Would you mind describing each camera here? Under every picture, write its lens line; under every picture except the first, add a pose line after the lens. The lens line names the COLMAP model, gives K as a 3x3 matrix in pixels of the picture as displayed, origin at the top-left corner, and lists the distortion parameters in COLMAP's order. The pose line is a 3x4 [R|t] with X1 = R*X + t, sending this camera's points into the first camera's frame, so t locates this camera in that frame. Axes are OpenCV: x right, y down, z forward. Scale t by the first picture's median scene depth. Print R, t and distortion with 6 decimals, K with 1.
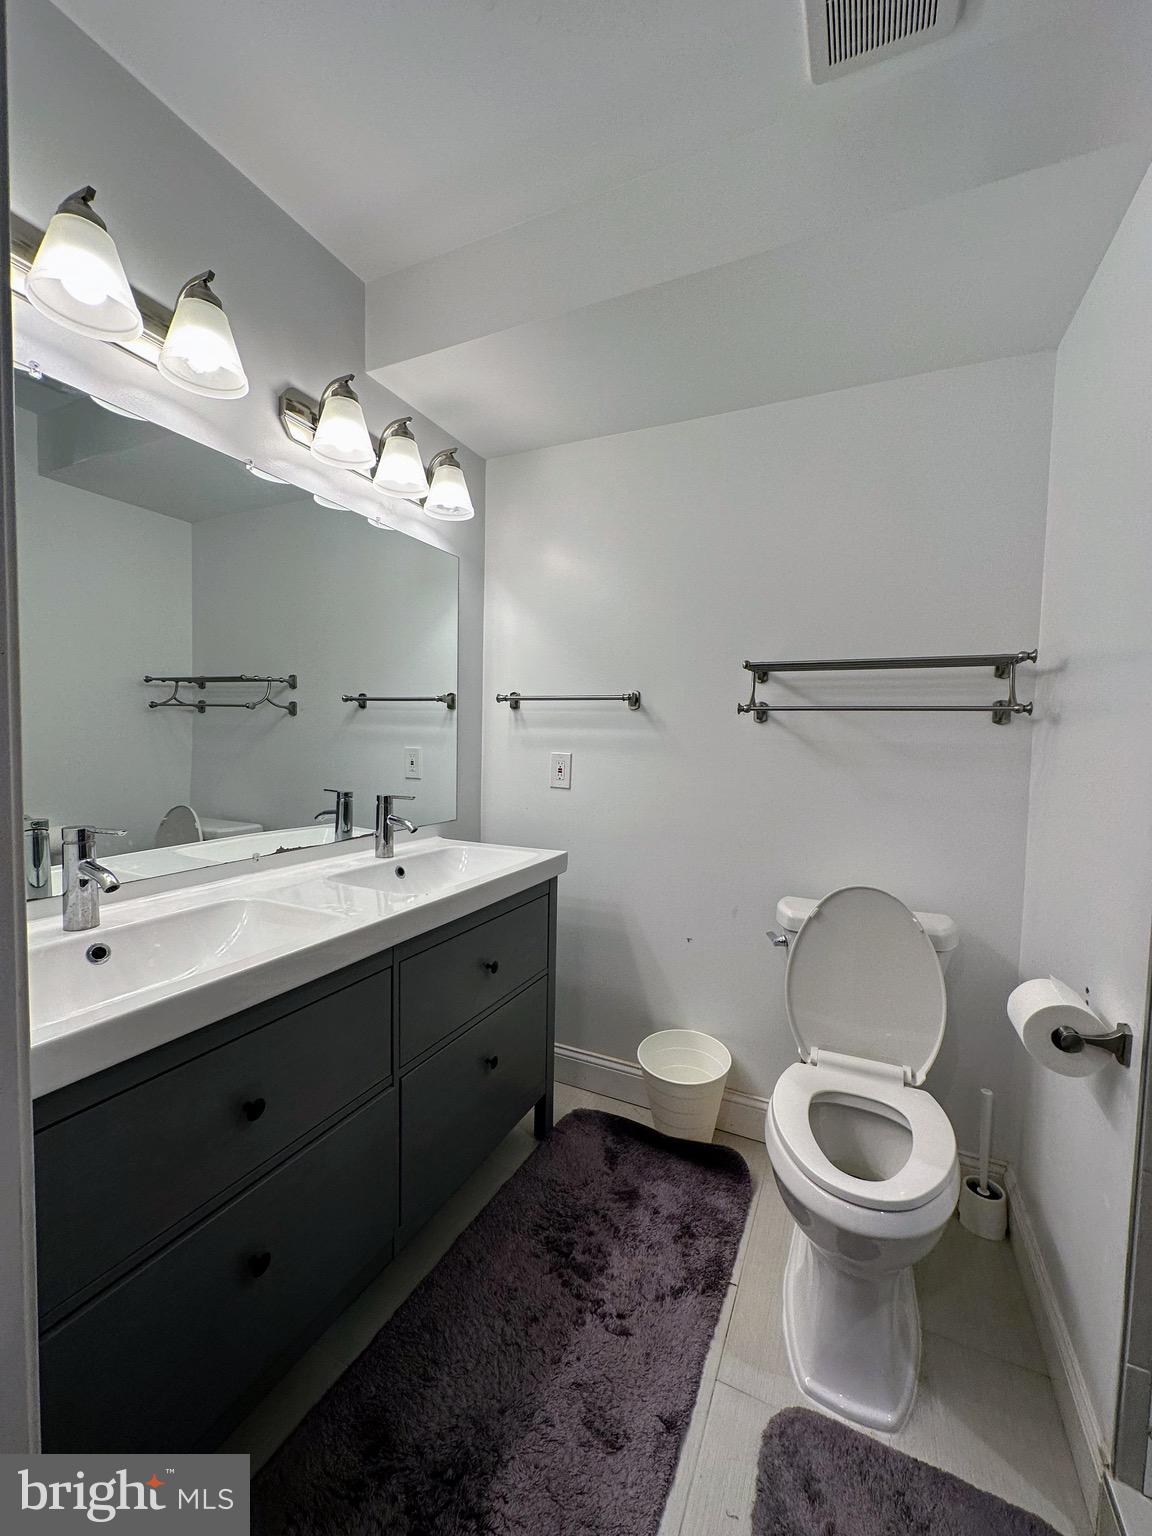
lens RADIAL K [[609.9, 0, 577.5], [0, 609.9, 764.3], [0, 0, 1]] dist [-0.005912, 0.001586]
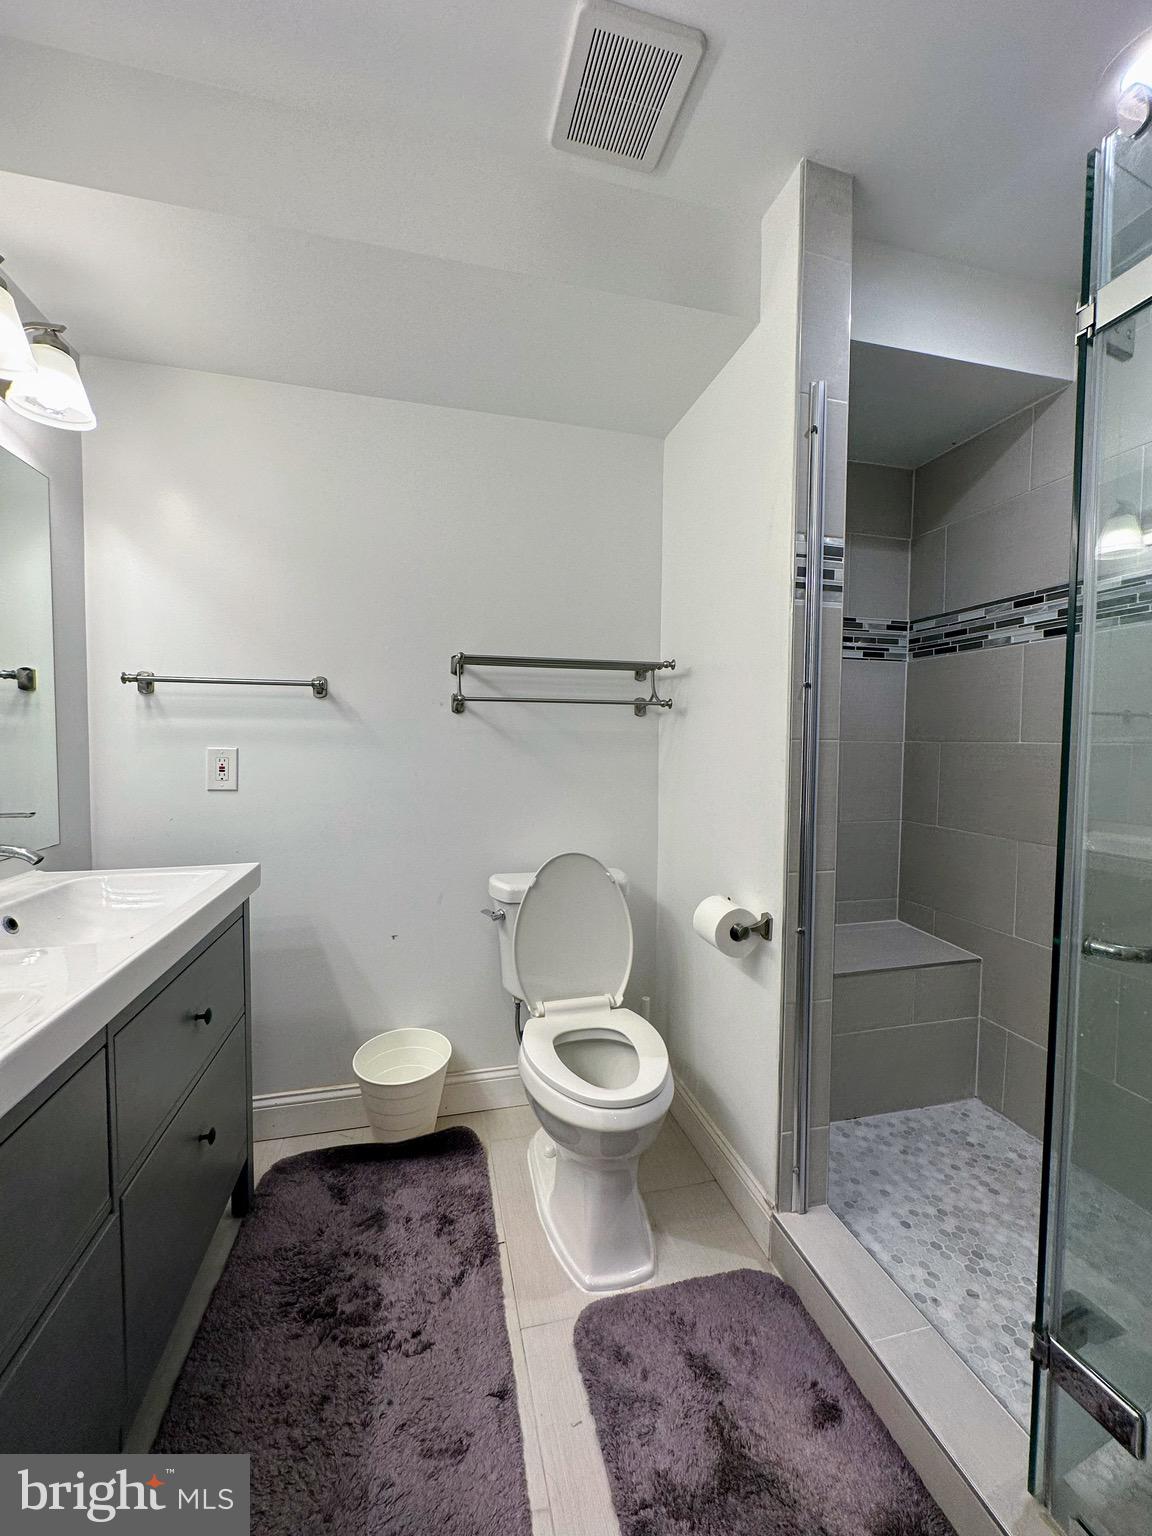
lens RADIAL K [[609.9, 0, 576.4], [0, 609.9, 763.7], [0, 0, 1]] dist [-0.005912, 0.001586]
pose [[0.771541, -0.039251, 0.634968, -0.252727], [0.038122, 0.999154, 0.015442, 0.011589], [-0.635037, 0.012292, 0.772384, 0.082231]]
